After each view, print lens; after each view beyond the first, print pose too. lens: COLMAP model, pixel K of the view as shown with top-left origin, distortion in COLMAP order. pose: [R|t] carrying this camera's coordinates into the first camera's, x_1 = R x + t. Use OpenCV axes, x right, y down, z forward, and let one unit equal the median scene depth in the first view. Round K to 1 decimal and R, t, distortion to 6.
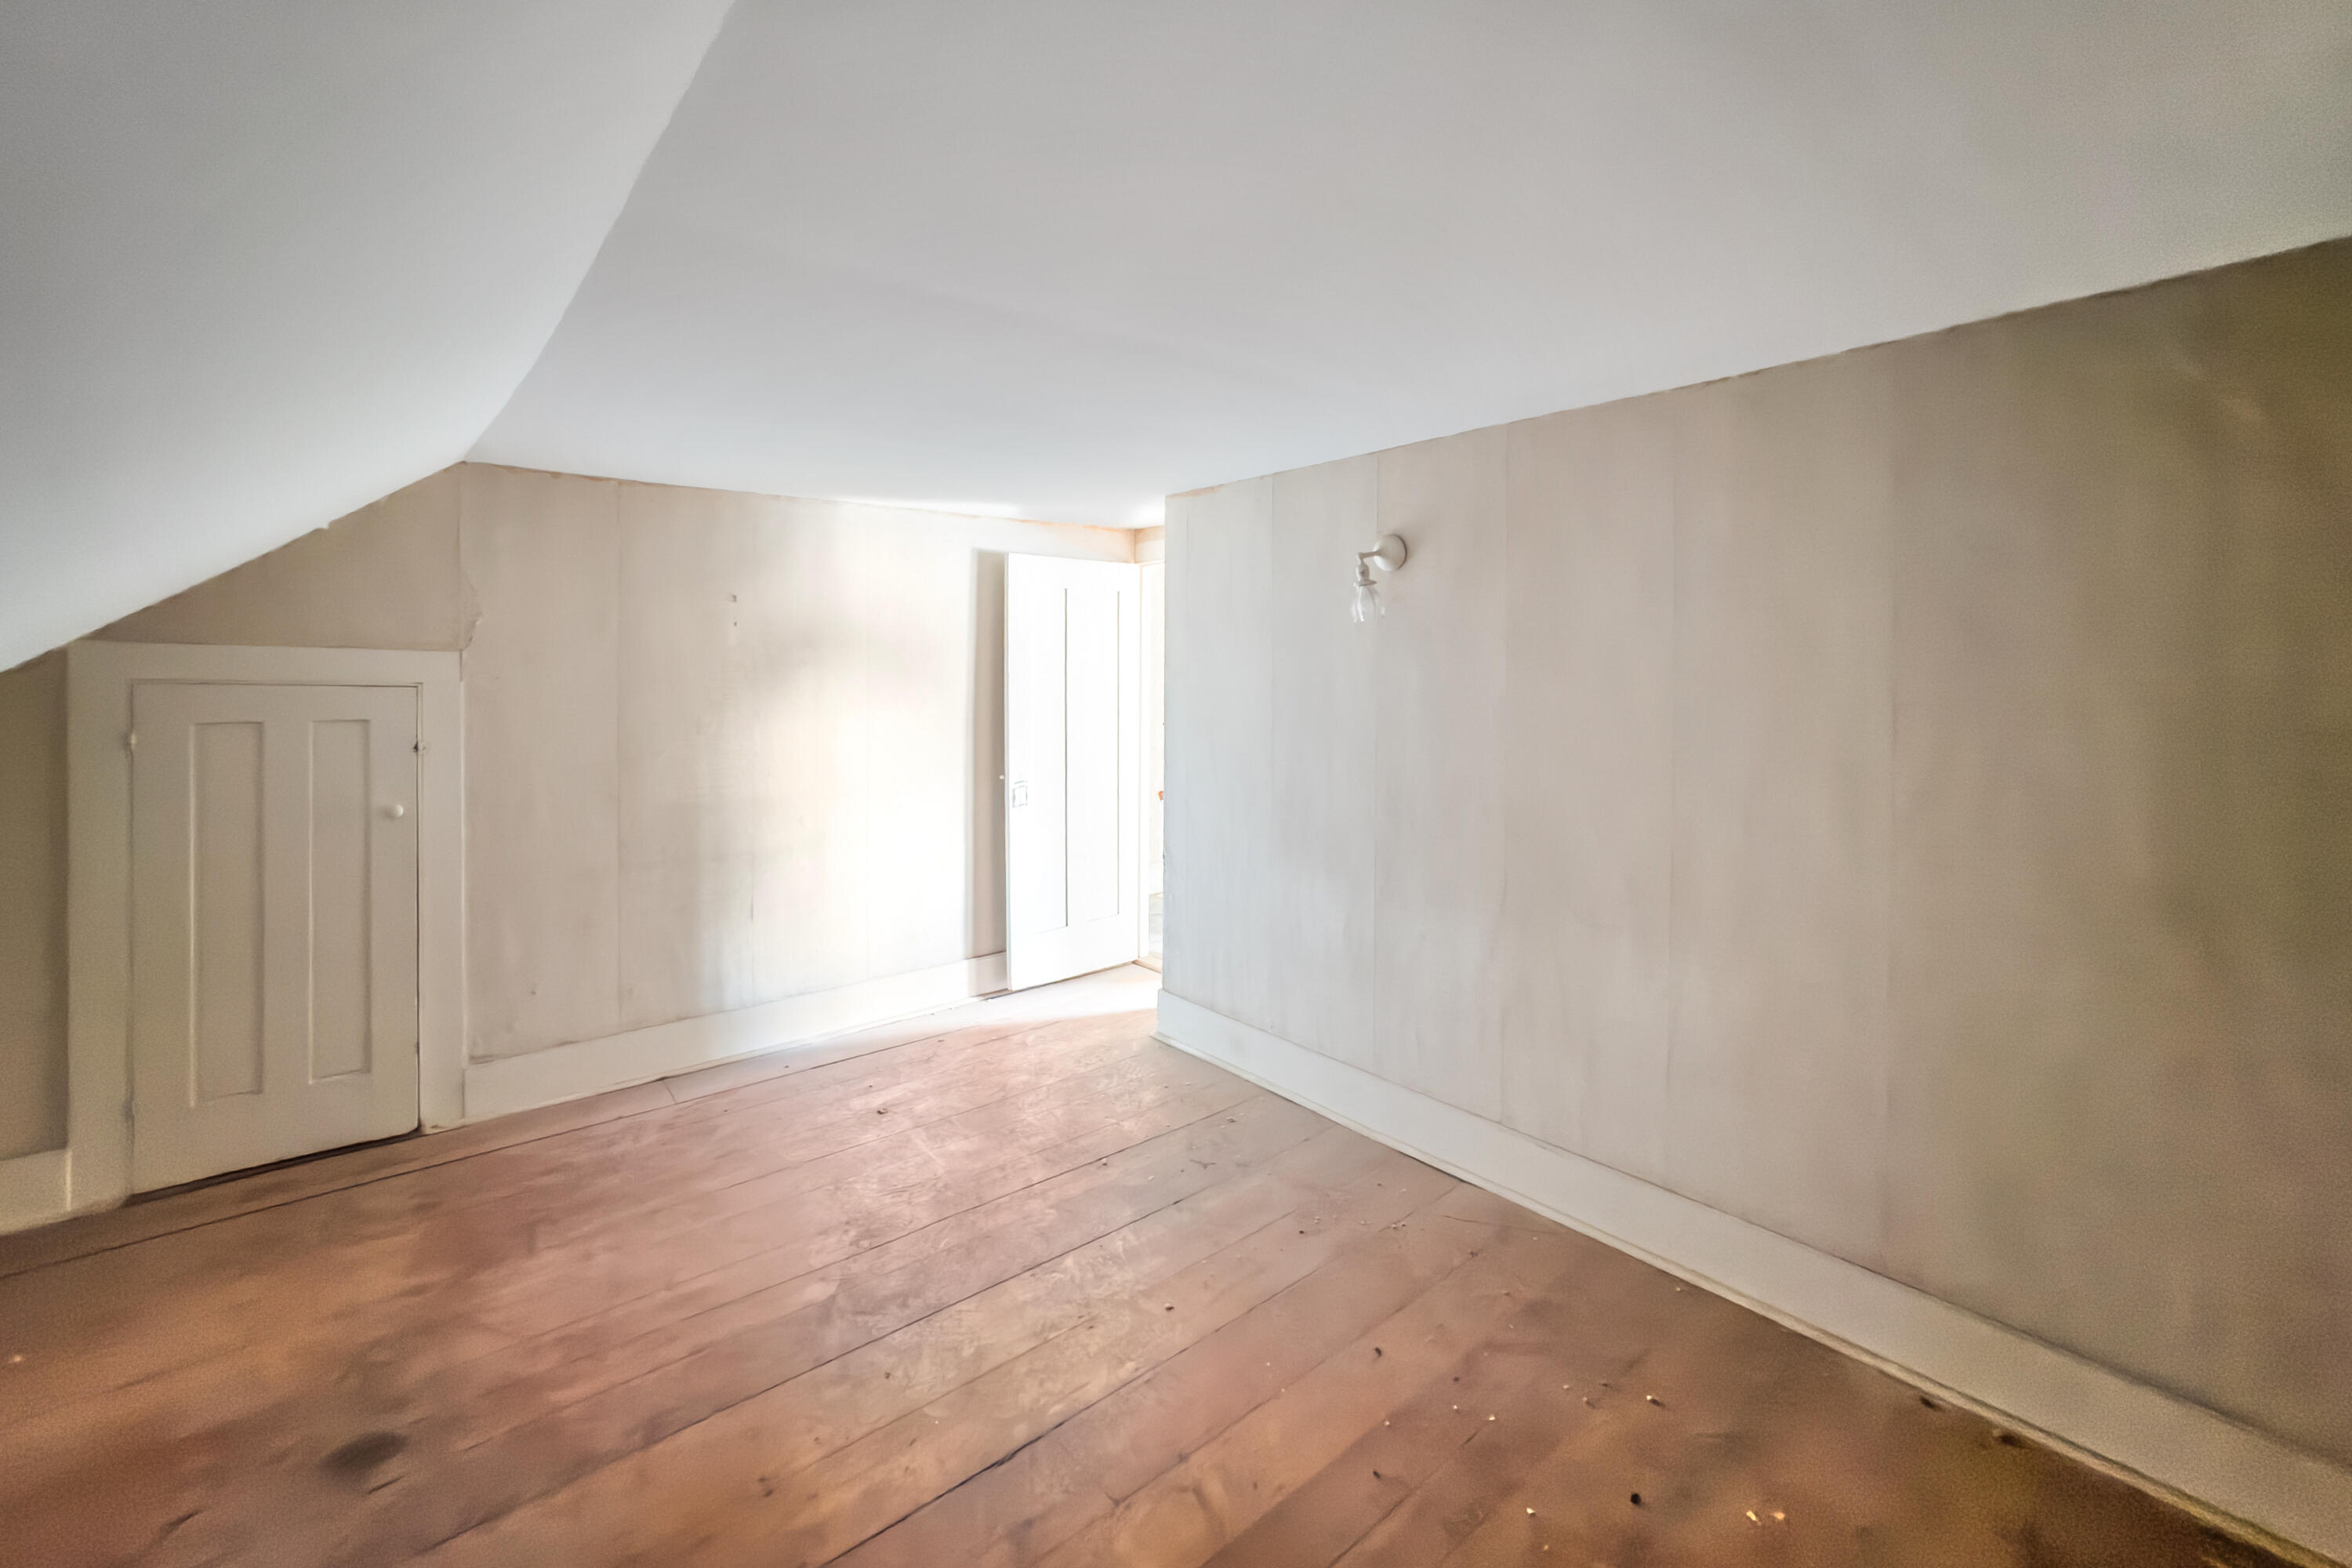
lens RADIAL K [[944.1, 0, 1187.7], [0, 944.1, 670.4], [0, 0, 1]] dist [-0.043677, 0.012477]
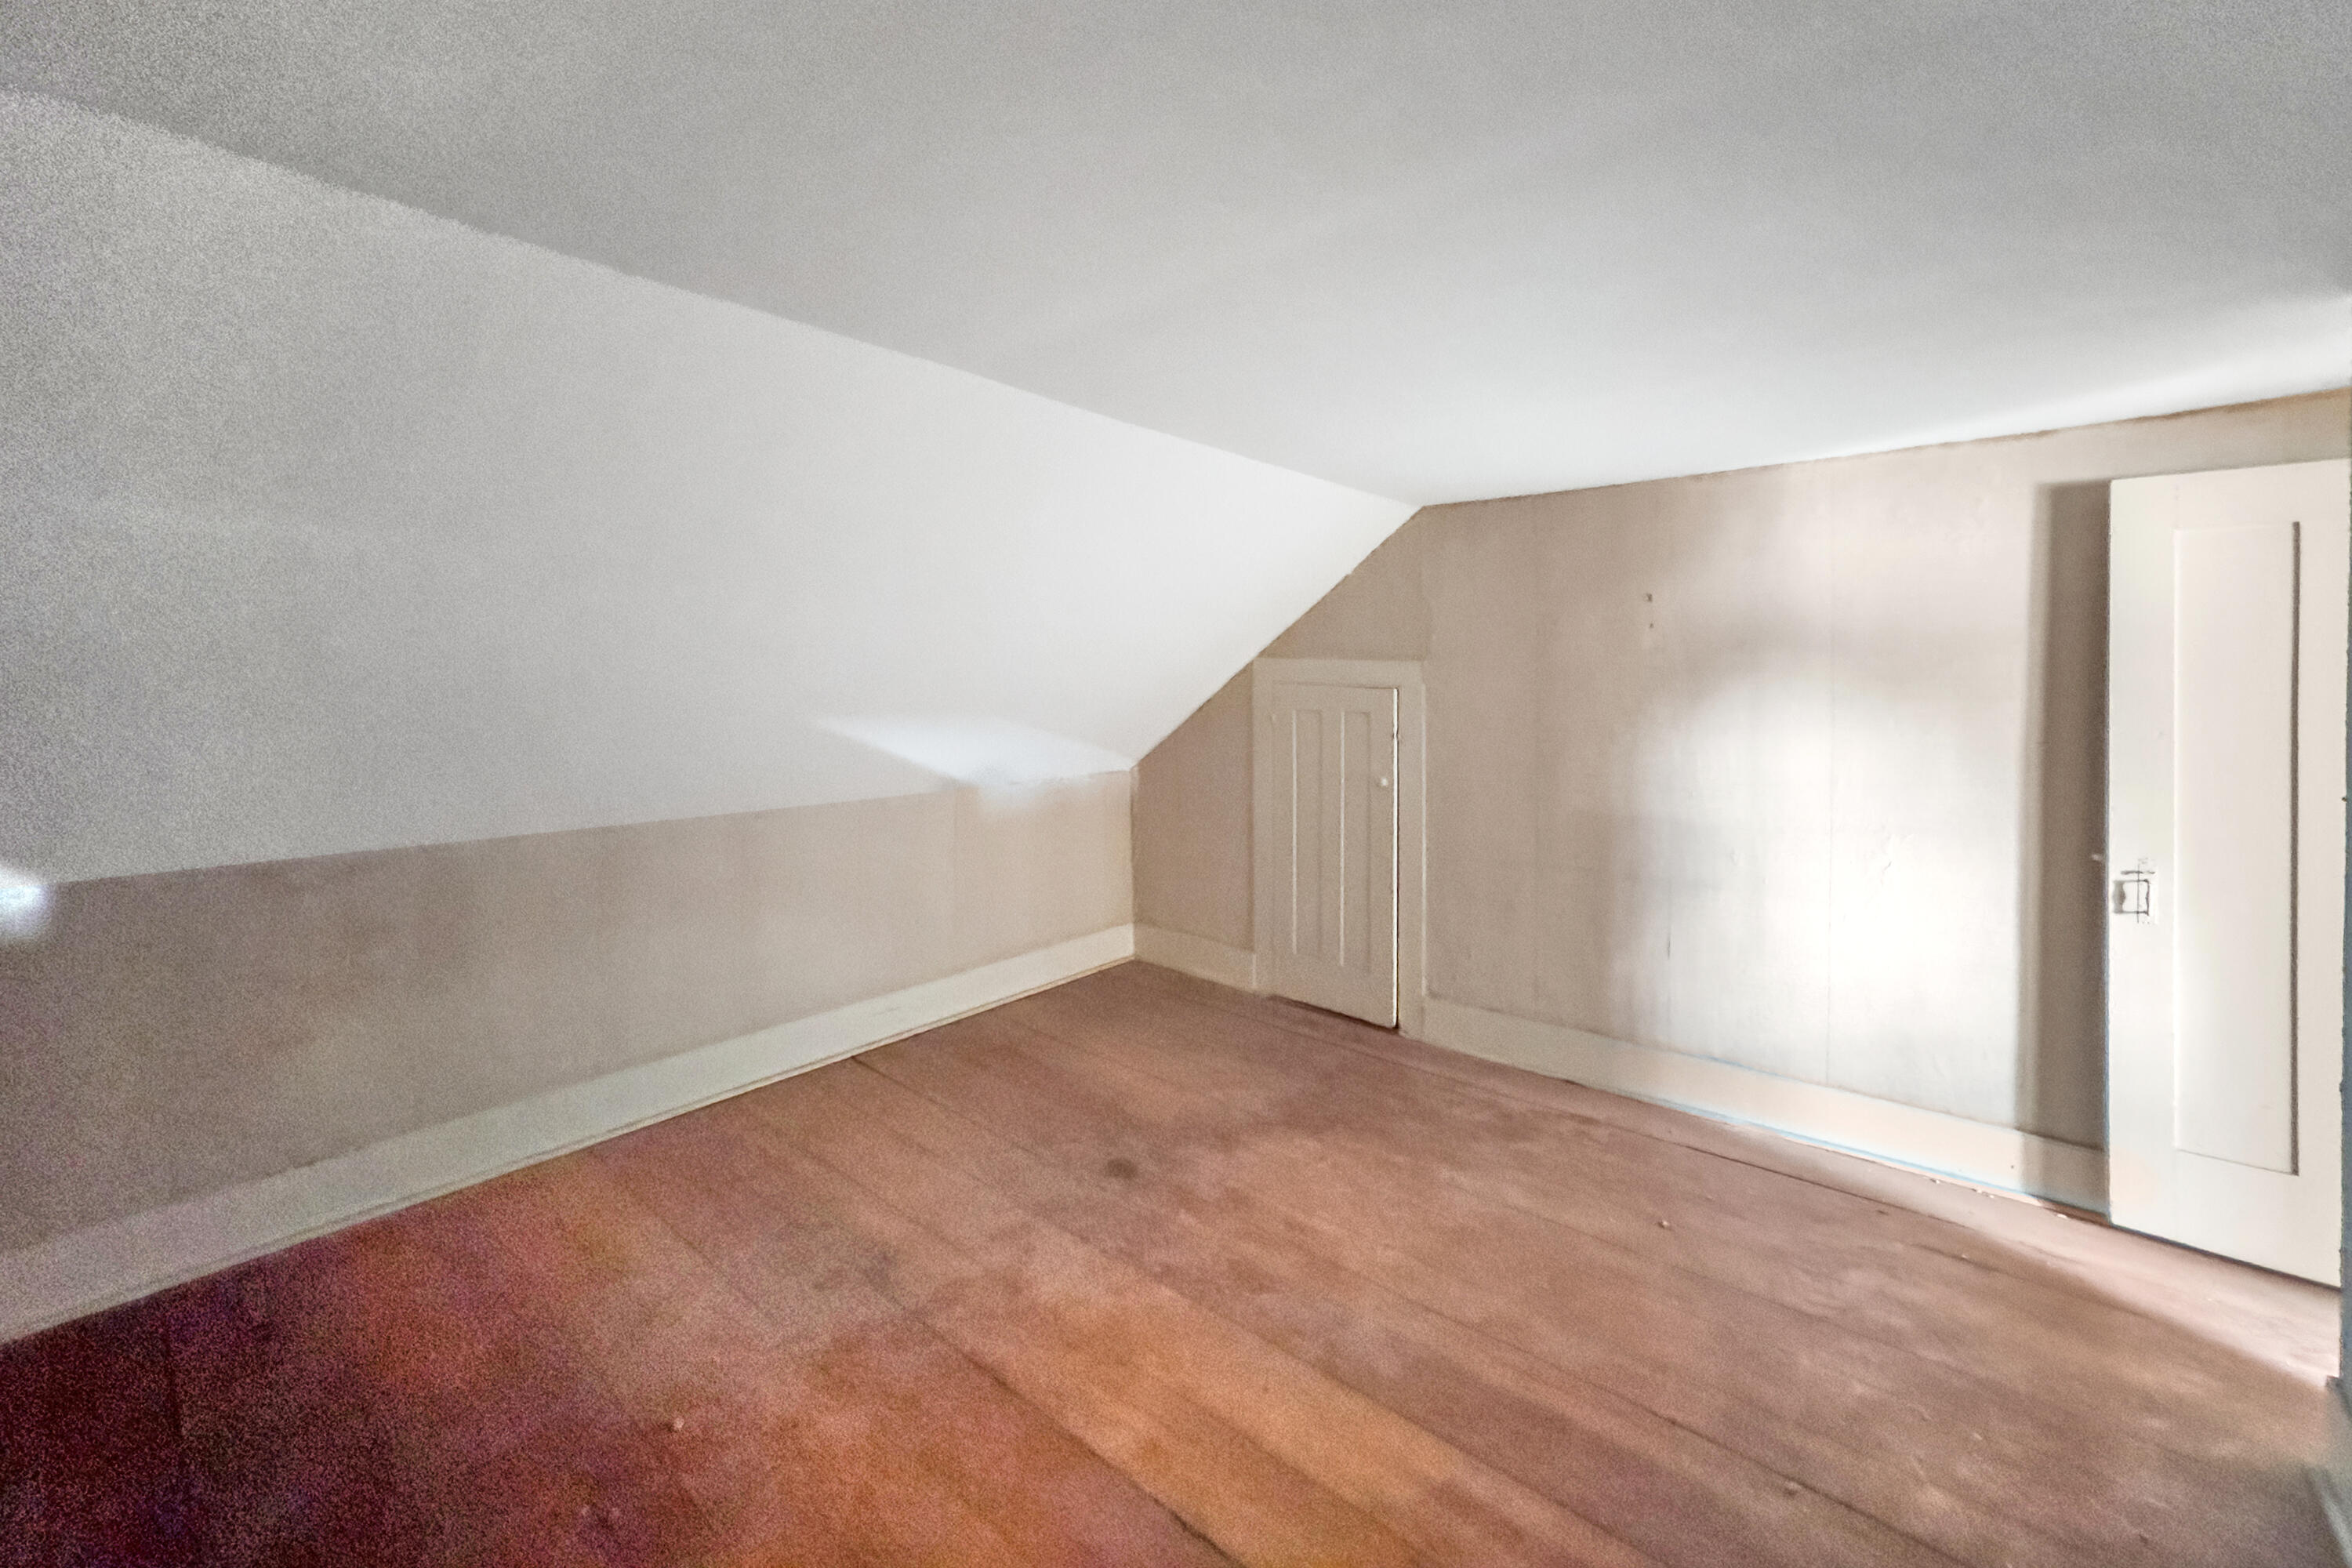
lens RADIAL K [[944.1, 0, 1187.7], [0, 944.1, 670.4], [0, 0, 1]] dist [-0.043677, 0.012477]
pose [[0.155126, -0.000896, -0.987894, 0.362789], [-0.002119, 0.999997, -0.001240, -0.004294], [0.987892, 0.002285, 0.155124, 0.427925]]
